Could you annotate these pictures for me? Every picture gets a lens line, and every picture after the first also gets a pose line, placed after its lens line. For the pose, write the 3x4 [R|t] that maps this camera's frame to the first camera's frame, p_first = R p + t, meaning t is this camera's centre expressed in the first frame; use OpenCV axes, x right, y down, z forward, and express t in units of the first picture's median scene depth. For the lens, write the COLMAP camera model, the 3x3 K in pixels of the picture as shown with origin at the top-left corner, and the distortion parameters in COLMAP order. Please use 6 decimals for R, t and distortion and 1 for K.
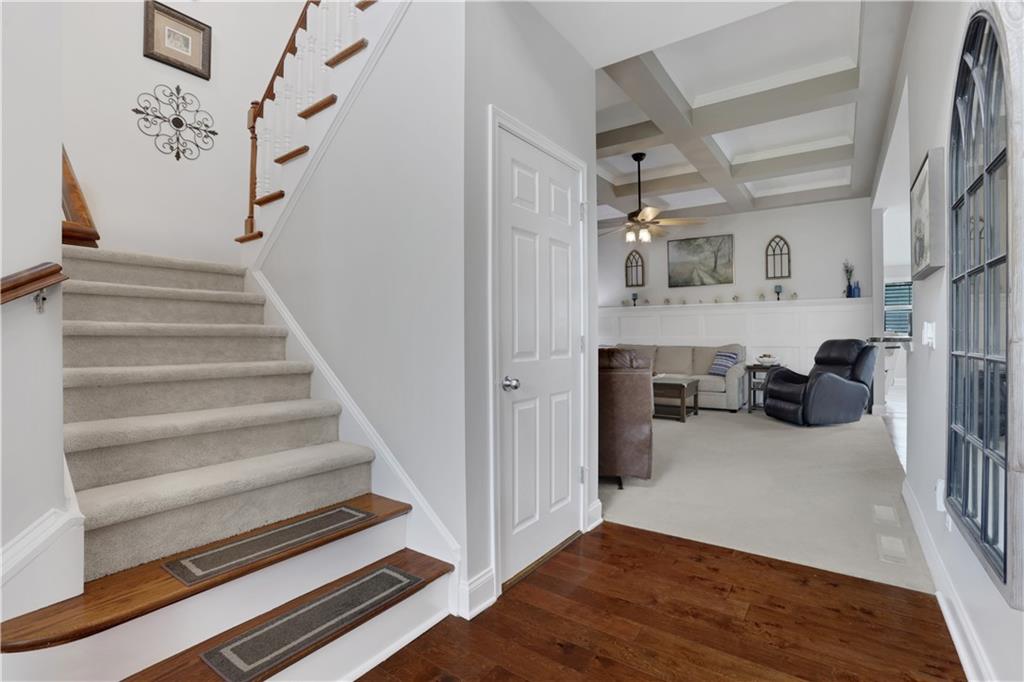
lens RADIAL K [[475.3, 0, 514.1], [0, 475.3, 339.4], [0, 0, 1]] dist [-0.035110, 0.005314]
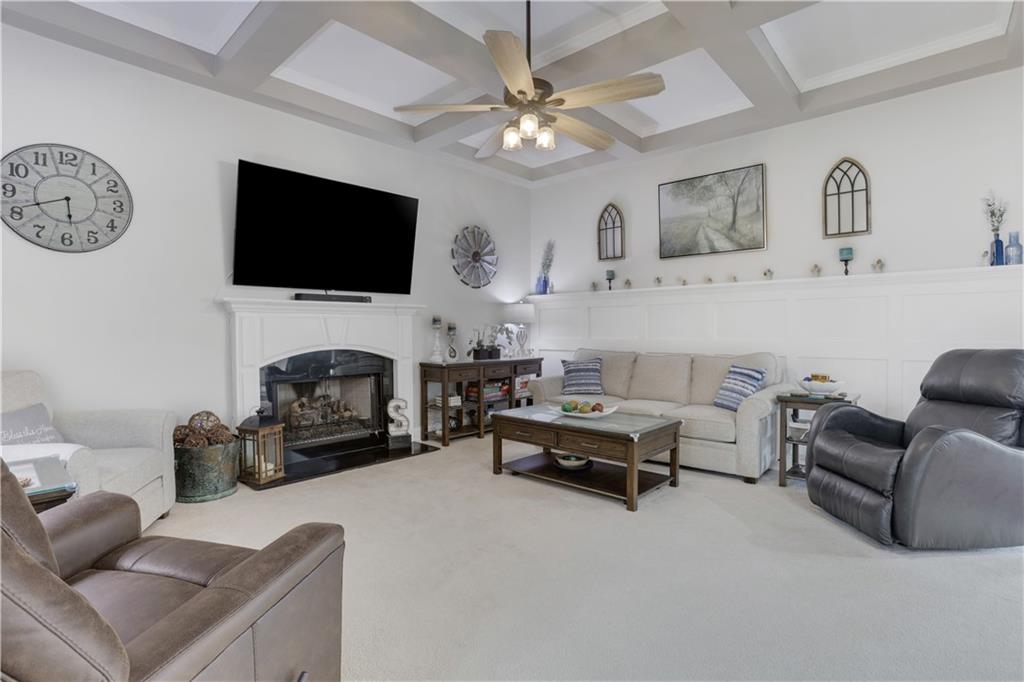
lens RADIAL K [[475.3, 0, 507.5], [0, 475.3, 334.0], [0, 0, 1]] dist [-0.035110, 0.005314]
pose [[0.990004, 0.012883, -0.140453, 0.244481], [-0.013759, 0.999891, -0.005266, -0.005472], [0.140369, 0.007146, 0.990073, 0.400013]]
